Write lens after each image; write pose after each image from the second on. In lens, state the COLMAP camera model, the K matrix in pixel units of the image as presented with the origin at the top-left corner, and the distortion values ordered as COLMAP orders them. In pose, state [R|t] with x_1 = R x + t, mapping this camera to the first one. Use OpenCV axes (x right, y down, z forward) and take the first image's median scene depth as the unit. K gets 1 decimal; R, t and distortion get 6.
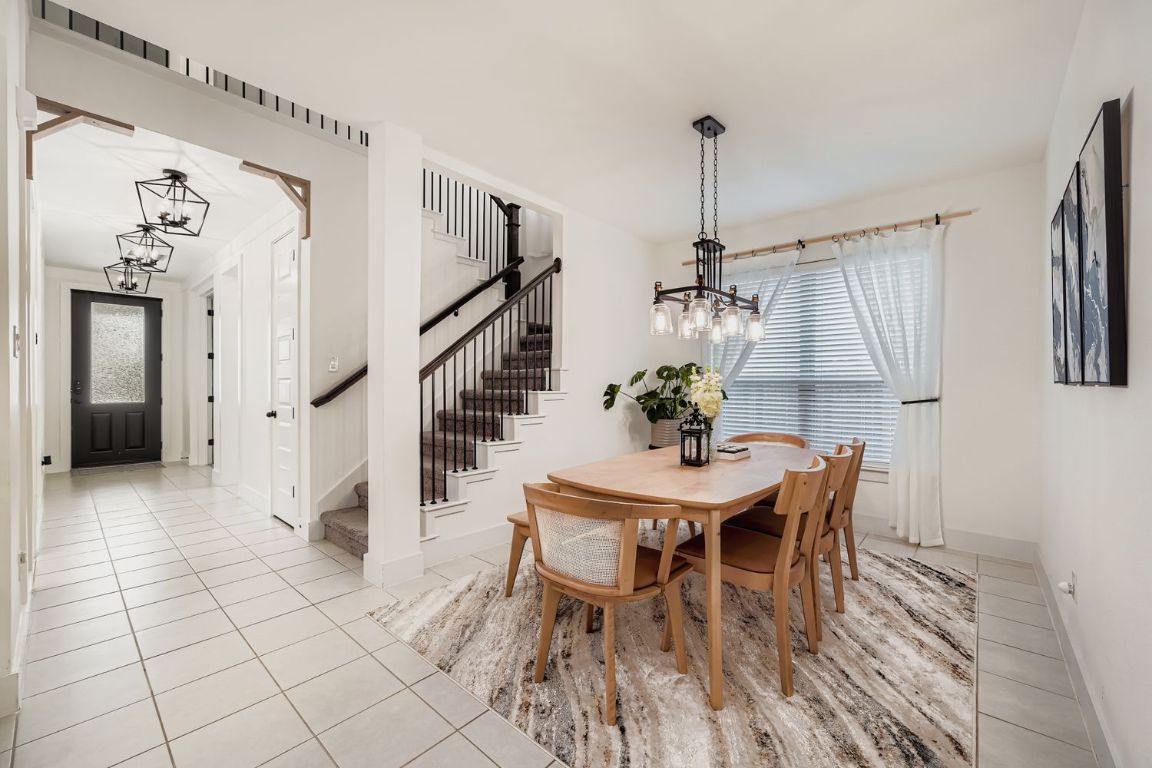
lens RADIAL K [[460.4, 0, 582.0], [0, 460.4, 384.1], [0, 0, 1]] dist [-0.000393, -0.000014]
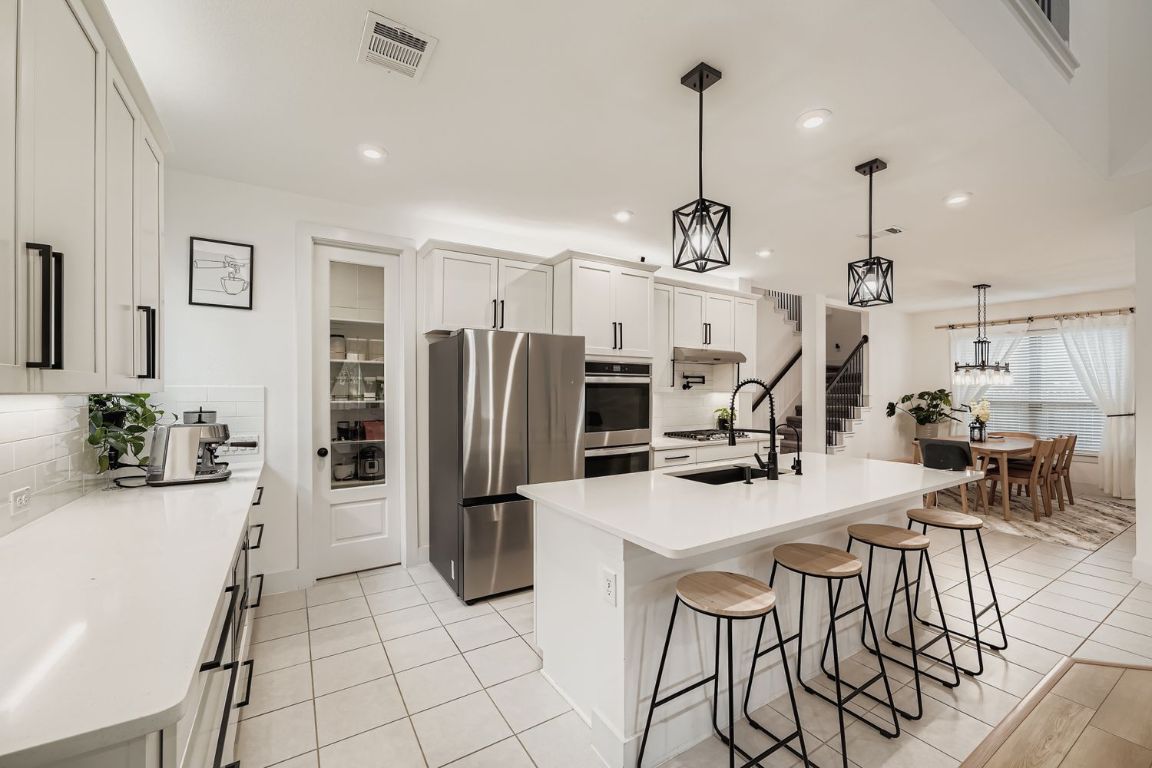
lens RADIAL K [[460.4, 0, 566.9], [0, 460.4, 387.3], [0, 0, 1]] dist [-0.000393, -0.000014]
pose [[0.952402, -0.003968, -0.304818, -0.555509], [0.001465, 0.999963, -0.008438, -0.042924], [0.304841, 0.007590, 0.952373, -0.992097]]
